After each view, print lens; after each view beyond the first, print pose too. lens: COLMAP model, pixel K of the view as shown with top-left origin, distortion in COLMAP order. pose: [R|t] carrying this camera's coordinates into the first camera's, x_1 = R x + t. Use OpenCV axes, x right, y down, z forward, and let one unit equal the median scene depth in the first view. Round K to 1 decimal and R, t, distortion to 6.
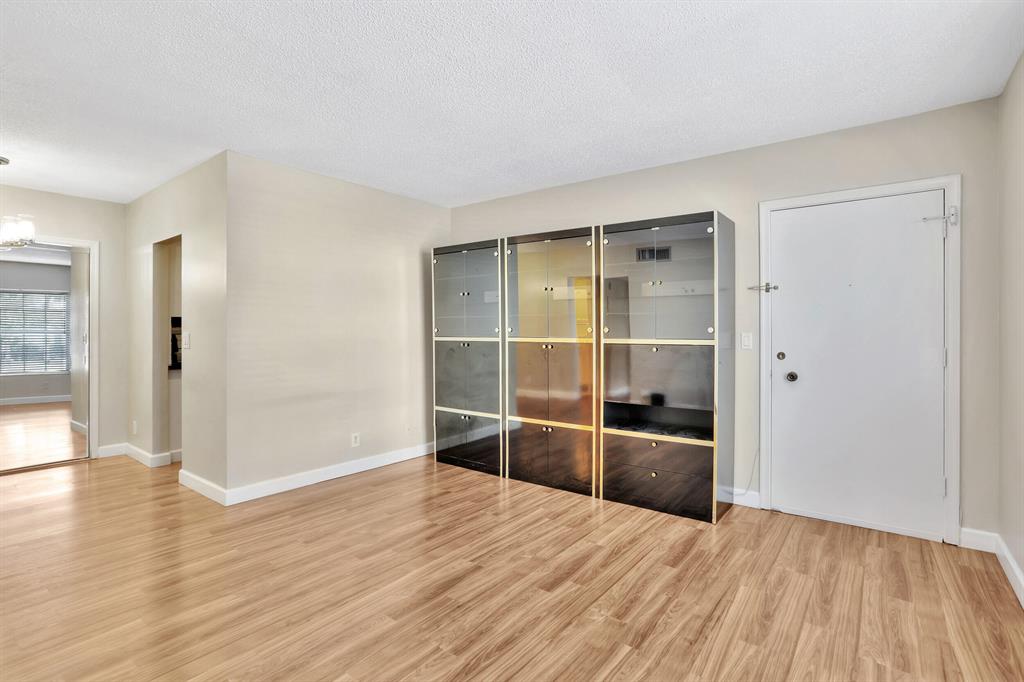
lens RADIAL K [[504.0, 0, 513.1], [0, 504.0, 348.1], [0, 0, 1]] dist [-0.047405, 0.000312]
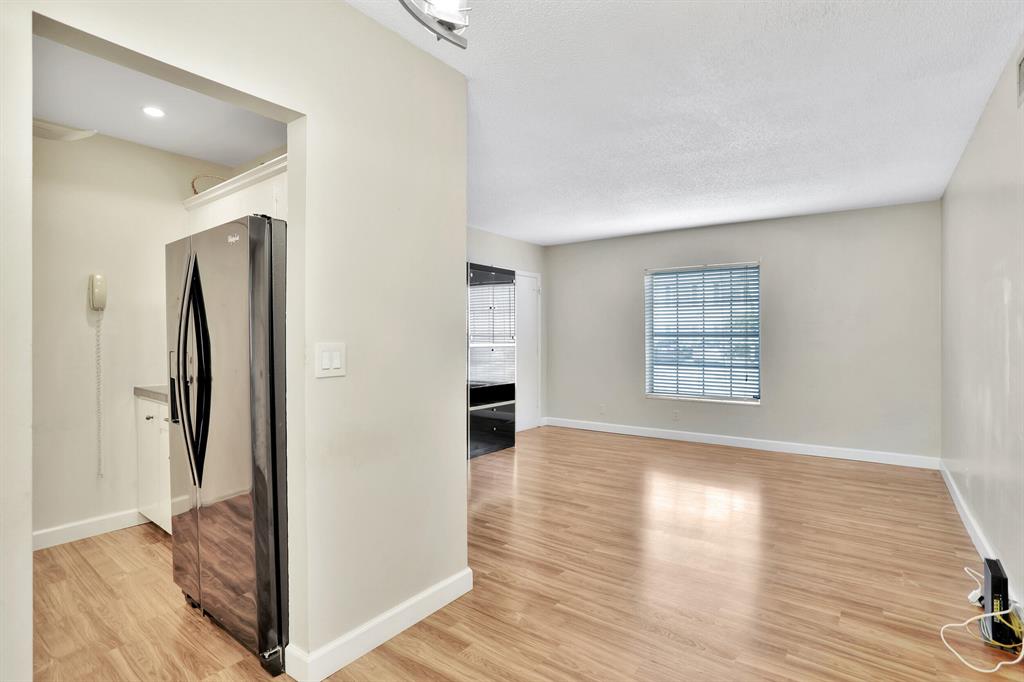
lens RADIAL K [[519.7, 0, 493.8], [0, 519.7, 337.9], [0, 0, 1]] dist [-0.015237, 0.000400]
pose [[-0.004011, -0.005204, 0.999978, -1.300493], [0.037936, 0.999266, 0.005353, -0.042404], [-0.999272, 0.037957, -0.003811, 0.939353]]
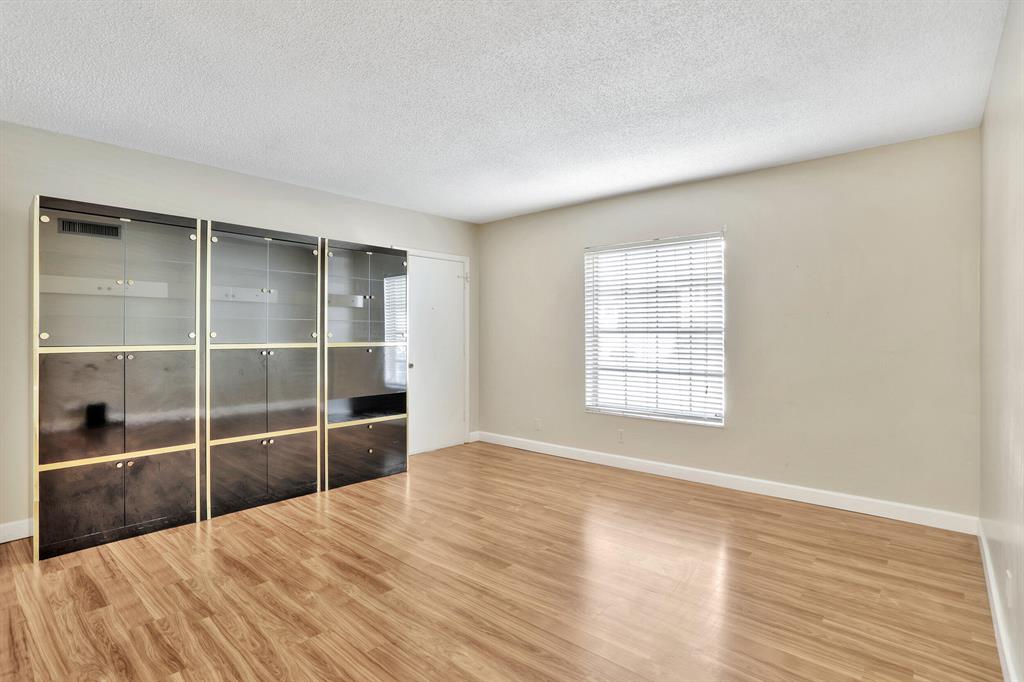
lens RADIAL K [[495.2, 0, 507.9], [0, 495.2, 333.9], [0, 0, 1]] dist [-0.022413, 0.000204]
pose [[0.090485, 0.001308, 0.995897, -0.886161], [0.037360, 0.999291, -0.004707, -0.019424], [-0.995197, 0.037633, 0.090372, 0.520157]]
